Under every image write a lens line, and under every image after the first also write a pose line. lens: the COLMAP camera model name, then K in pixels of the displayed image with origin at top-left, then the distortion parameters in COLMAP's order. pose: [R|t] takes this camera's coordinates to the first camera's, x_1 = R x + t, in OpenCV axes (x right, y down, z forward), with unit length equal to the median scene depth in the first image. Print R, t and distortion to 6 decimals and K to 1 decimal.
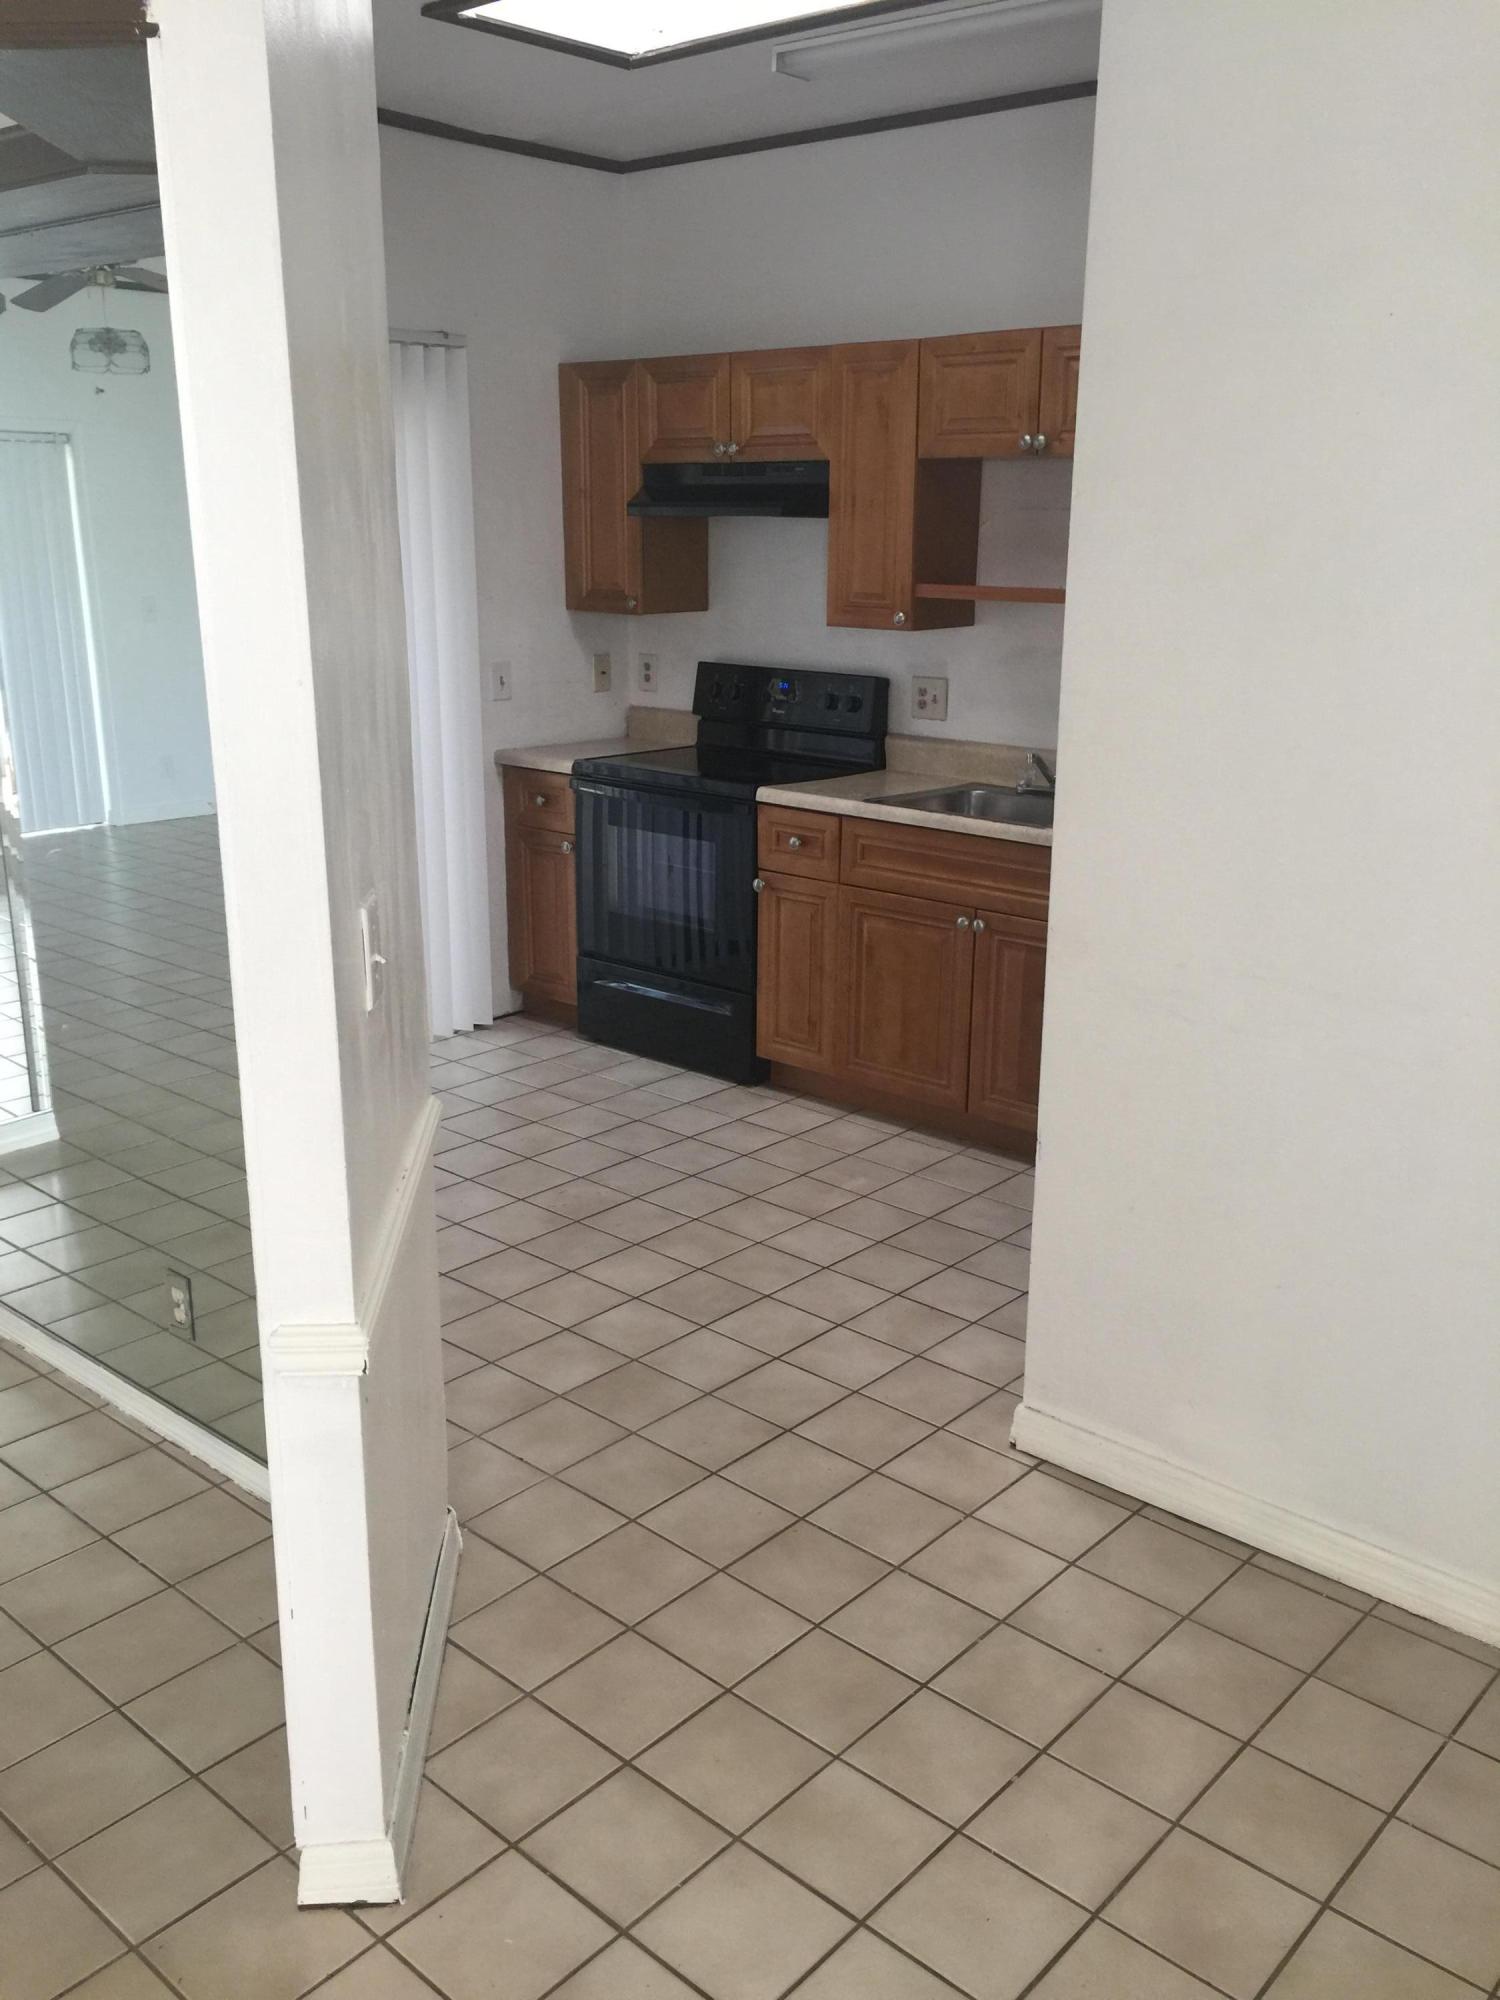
lens RADIAL K [[1726.6, 0, 762.3], [0, 1726.6, 990.9], [0, 0, 1]] dist [0.051889, -0.005730]
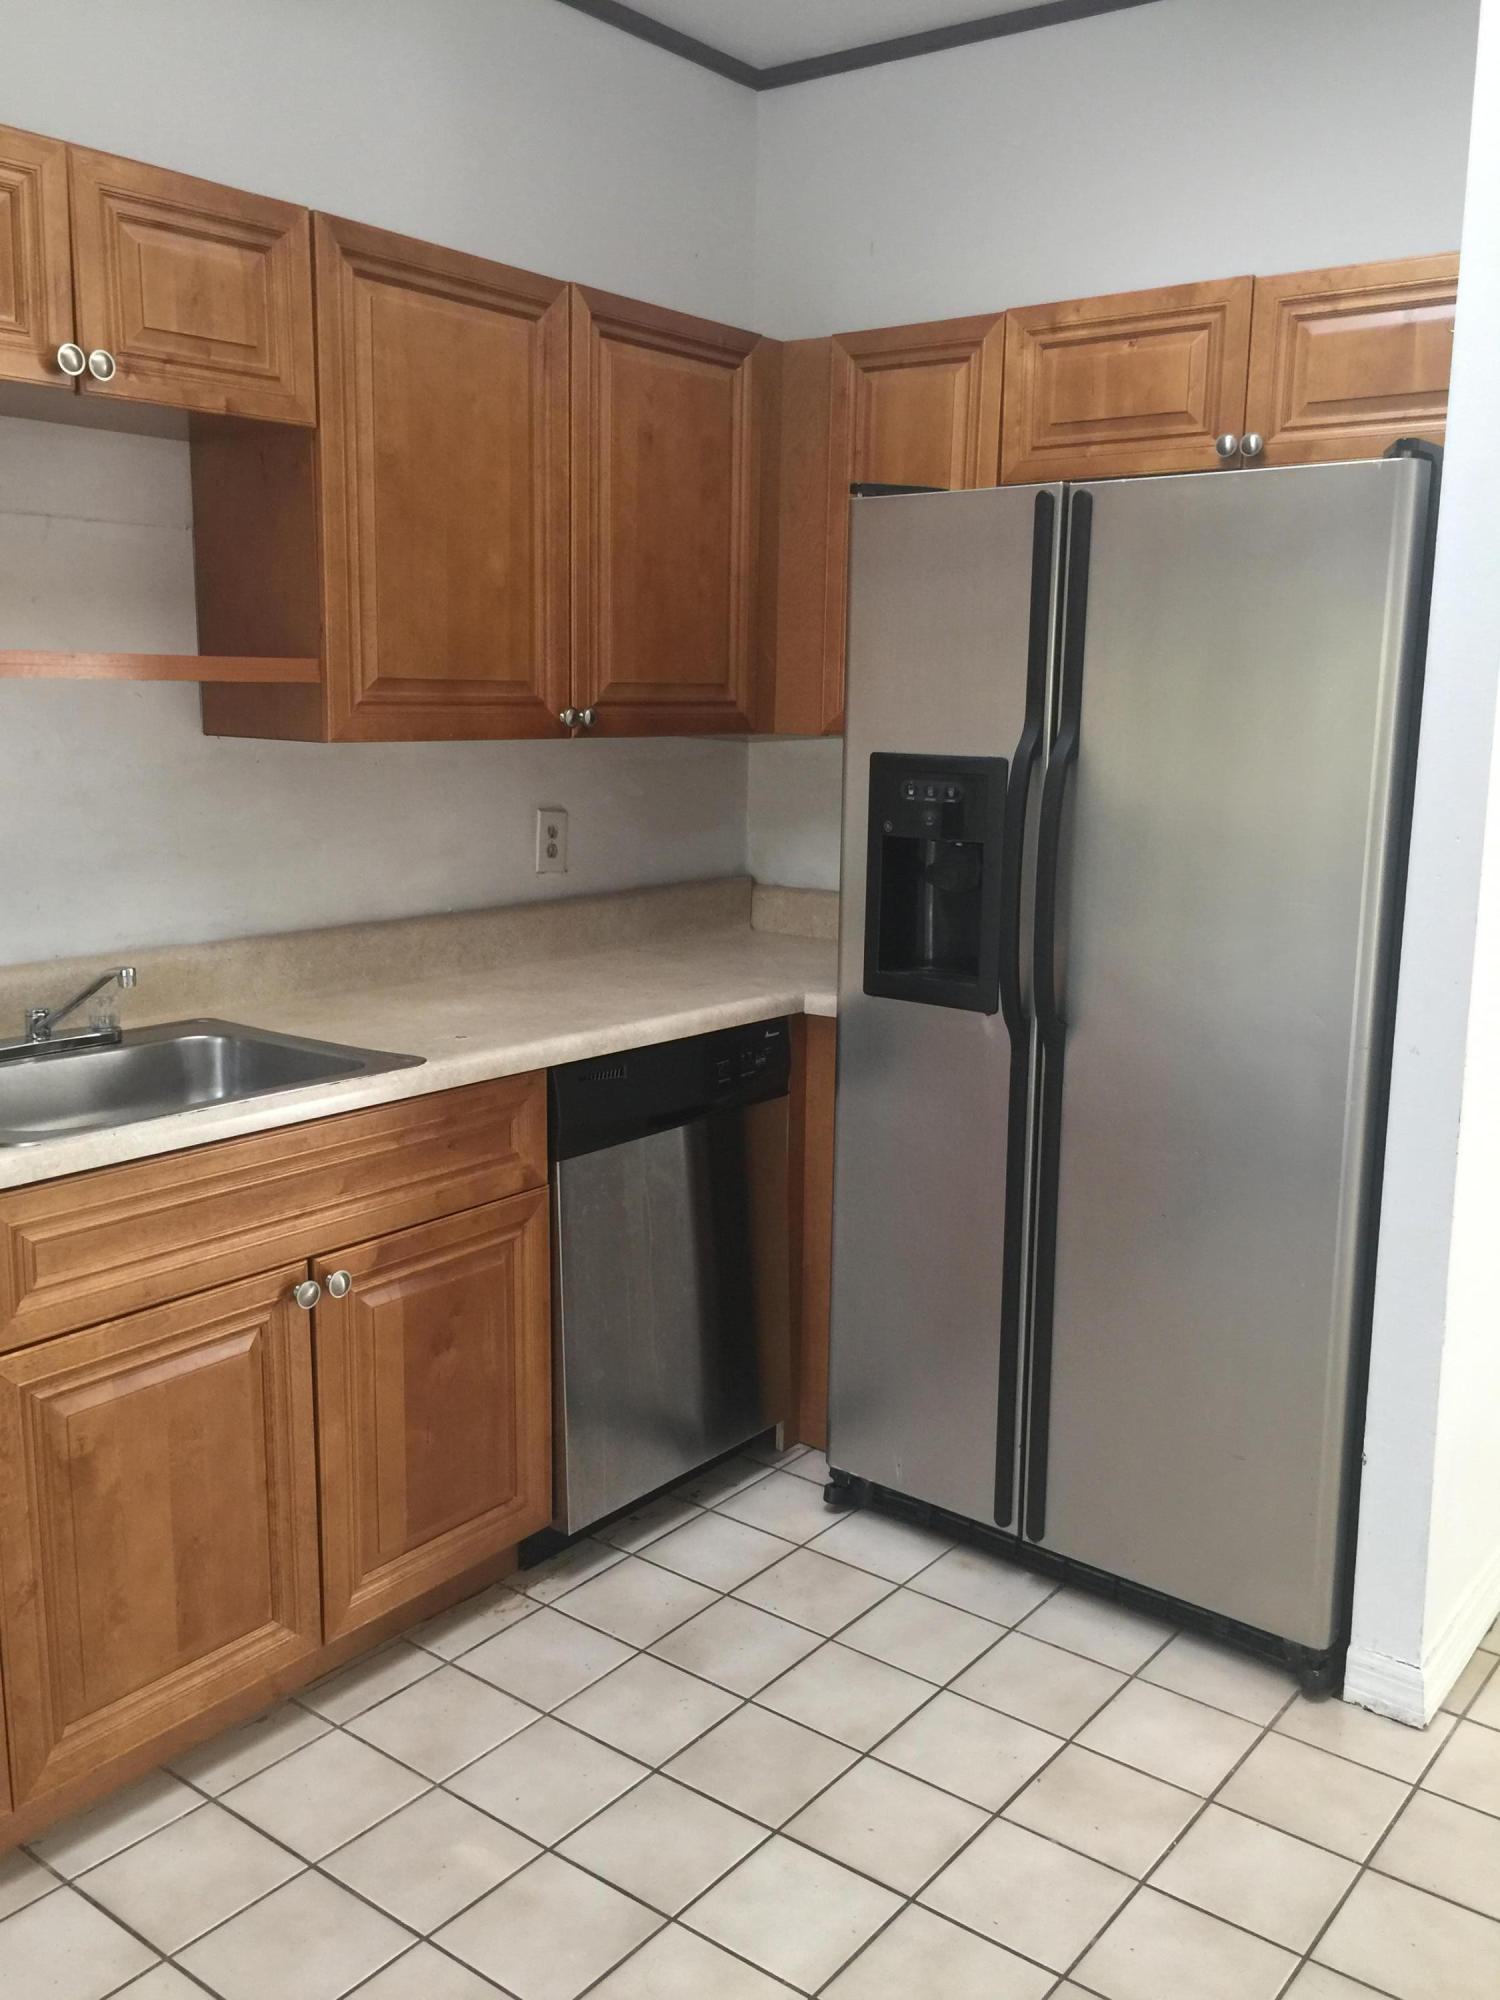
lens RADIAL K [[1726.6, 0, 762.3], [0, 1726.6, 990.9], [0, 0, 1]] dist [0.051889, -0.005730]
pose [[-0.064424, -0.185160, 0.980594, -0.334405], [0.247061, 0.949085, 0.195442, -0.169136], [-0.966856, 0.254858, -0.015398, 0.753027]]
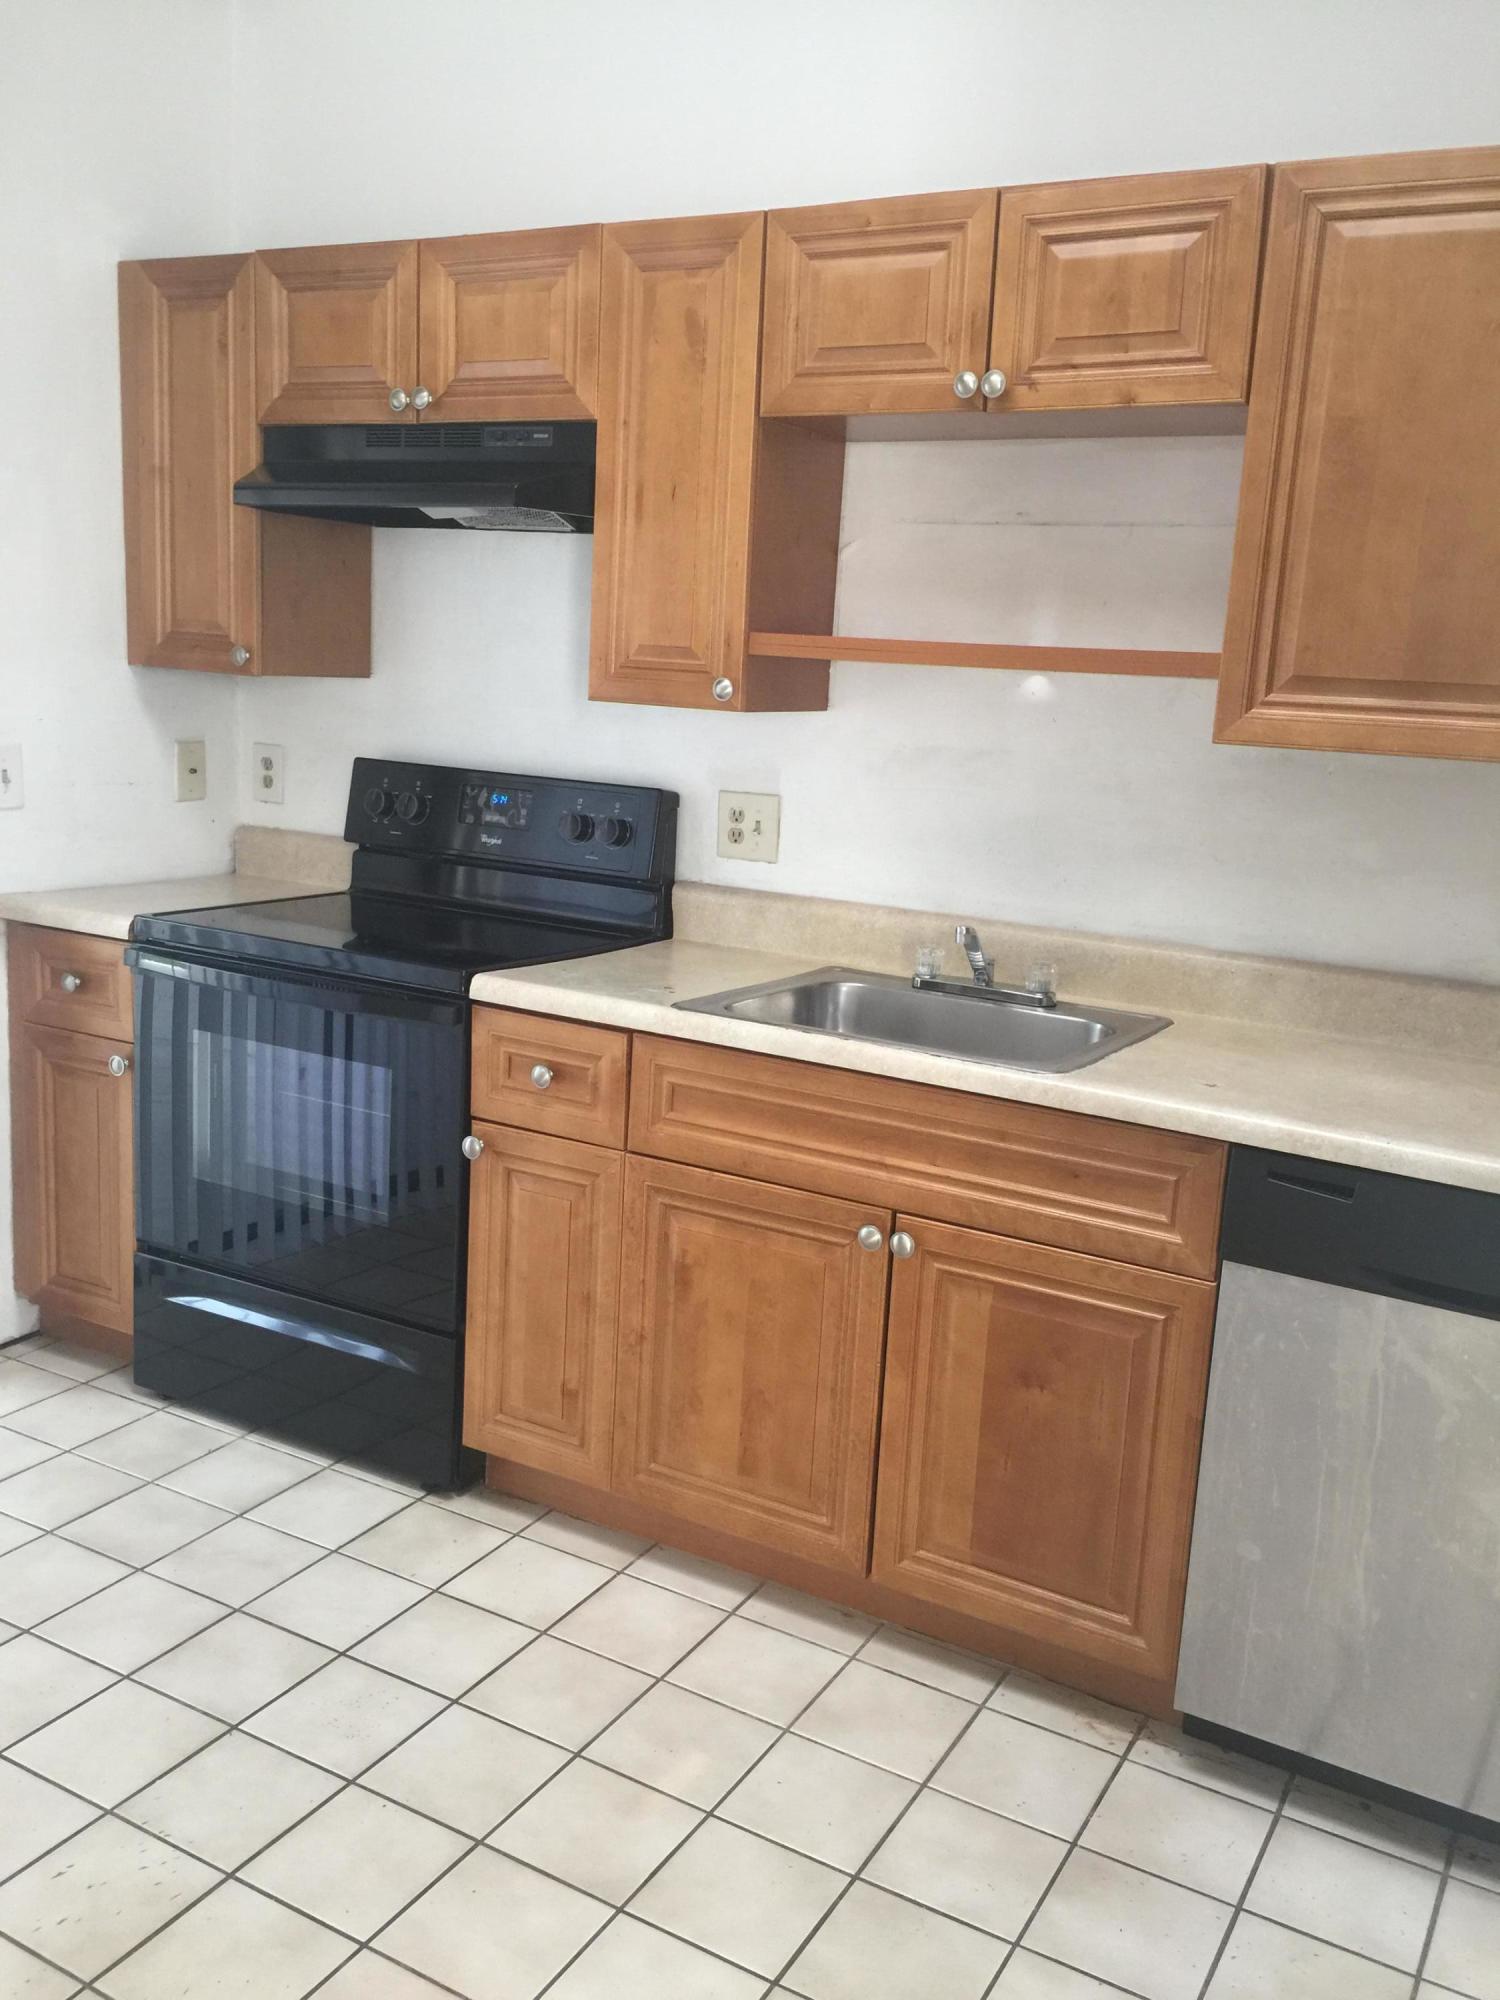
lens RADIAL K [[1726.6, 0, 762.3], [0, 1726.6, 990.9], [0, 0, 1]] dist [0.051889, -0.005730]
pose [[0.976741, 0.005650, 0.214348, -0.030108], [0.009694, 0.997467, -0.070468, -0.069552], [-0.214203, 0.070907, 0.974212, 0.416665]]
